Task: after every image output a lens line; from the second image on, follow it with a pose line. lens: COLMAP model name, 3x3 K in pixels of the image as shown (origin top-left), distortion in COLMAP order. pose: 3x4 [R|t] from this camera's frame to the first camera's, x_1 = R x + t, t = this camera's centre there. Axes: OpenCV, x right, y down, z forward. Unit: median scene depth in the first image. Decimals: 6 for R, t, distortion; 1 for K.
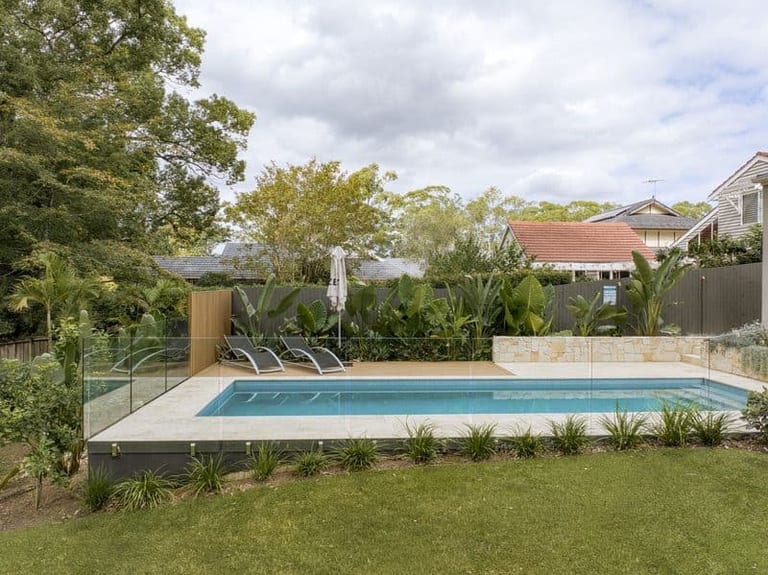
lens RADIAL K [[559.9, 0, 389.5], [0, 559.9, 286.5], [0, 0, 1]] dist [0.026153, -0.026009]
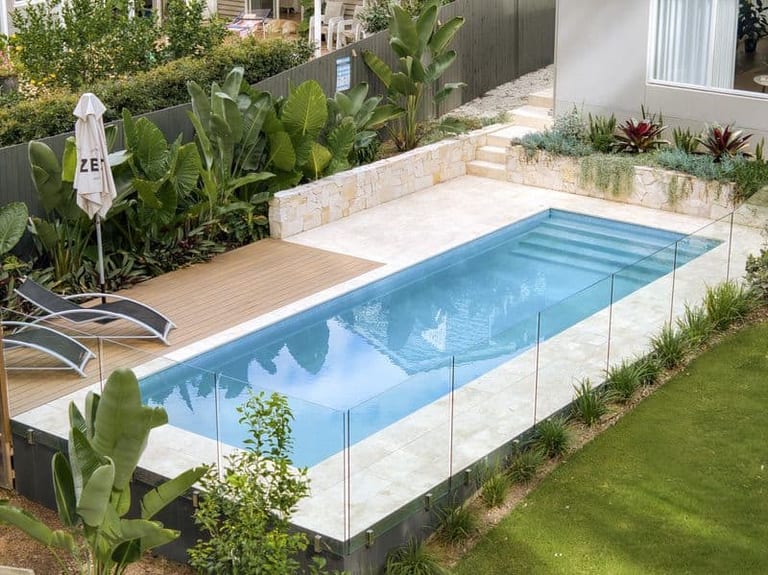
lens RADIAL K [[1596.8, 0, 385.2], [0, 1596.8, 288.1], [0, 0, 1]] dist [-0.108130, 0.000000]
pose [[0.649850, -0.245618, 0.719282, -0.936136], [0.005252, 0.947774, 0.318899, -0.341130], [-0.760044, -0.203459, 0.617201, -0.120951]]
